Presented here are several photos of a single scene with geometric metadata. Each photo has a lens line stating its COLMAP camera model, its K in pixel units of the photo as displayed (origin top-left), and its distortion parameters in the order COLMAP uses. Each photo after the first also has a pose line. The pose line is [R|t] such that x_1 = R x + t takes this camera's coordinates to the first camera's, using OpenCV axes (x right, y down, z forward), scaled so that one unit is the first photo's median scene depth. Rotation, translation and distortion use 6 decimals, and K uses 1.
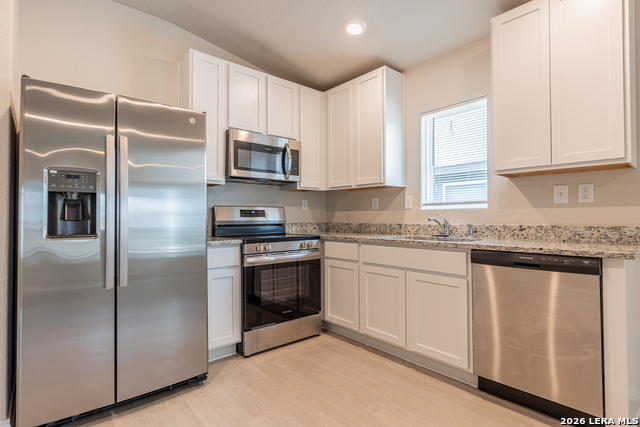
lens RADIAL K [[327.1, 0, 321.5], [0, 327.1, 212.8], [0, 0, 1]] dist [-0.000709, -0.000226]
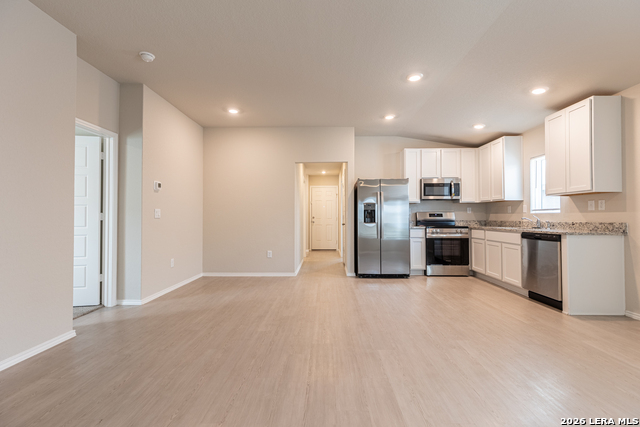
lens RADIAL K [[287.3, 0, 322.1], [0, 287.3, 211.8], [0, 0, 1]] dist [0.005807, -0.000811]
pose [[0.747373, -0.009469, -0.664337, 0.537552], [0.007841, 0.999955, -0.005431, -0.018372], [0.664358, -0.001150, 0.747414, -0.977176]]
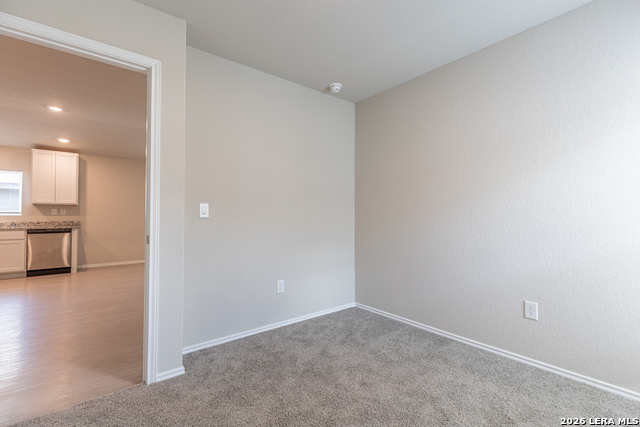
lens RADIAL K [[287.3, 0, 322.1], [0, 287.3, 211.8], [0, 0, 1]] dist [0.005807, -0.000811]
pose [[0.034035, 0.021052, 0.999199, -1.527821], [-0.013508, 0.999696, -0.020603, -0.024413], [-0.999329, -0.012795, 0.034309, -1.303140]]
